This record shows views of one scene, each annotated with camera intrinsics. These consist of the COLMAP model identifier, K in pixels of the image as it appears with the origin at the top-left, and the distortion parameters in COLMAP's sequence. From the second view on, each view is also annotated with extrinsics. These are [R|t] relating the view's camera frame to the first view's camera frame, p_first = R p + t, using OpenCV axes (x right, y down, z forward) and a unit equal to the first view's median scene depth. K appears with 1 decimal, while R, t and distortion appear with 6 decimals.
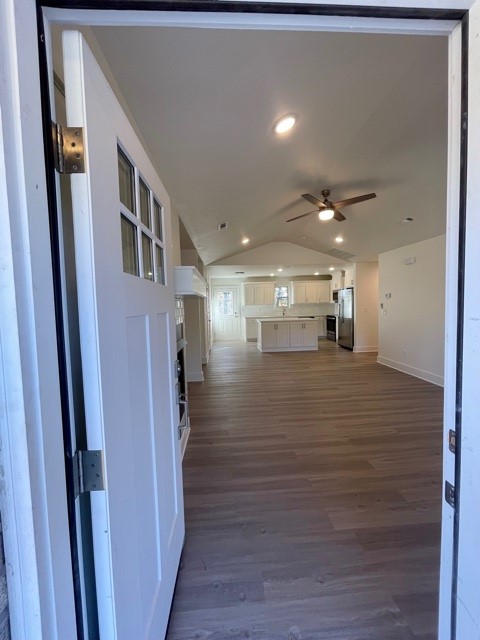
lens RADIAL K [[258.7, 0, 241.6], [0, 258.7, 320.6], [0, 0, 1]] dist [-0.003793, 0.000369]
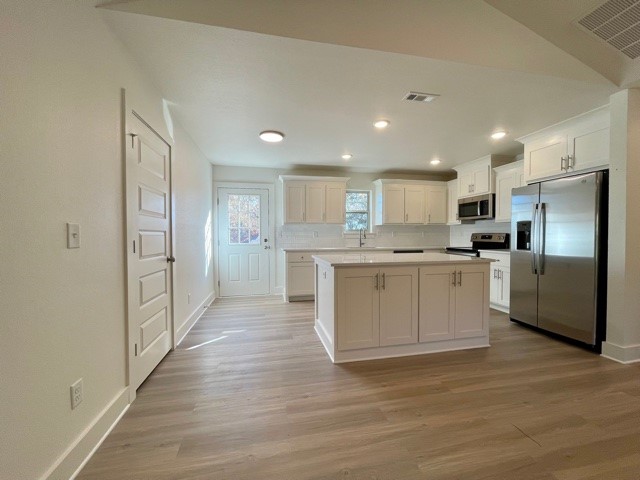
lens RADIAL K [[258.7, 0, 322.7], [0, 258.7, 238.8], [0, 0, 1]] dist [-0.003793, 0.000369]
pose [[0.987484, 0.021260, 0.156279, 0.007810], [-0.013847, 0.998733, -0.048374, -0.010033], [-0.157110, 0.045604, 0.986528, 0.525681]]
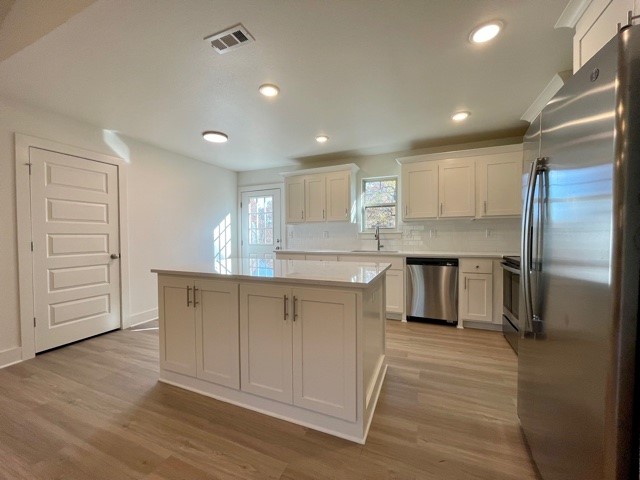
lens RADIAL K [[258.7, 0, 323.0], [0, 258.7, 242.6], [0, 0, 1]] dist [-0.003793, 0.000369]
pose [[0.903361, 0.032080, -0.427679, 0.259601], [-0.041508, 0.999057, -0.012737, -0.023100], [0.426867, 0.029259, 0.903841, 0.623471]]
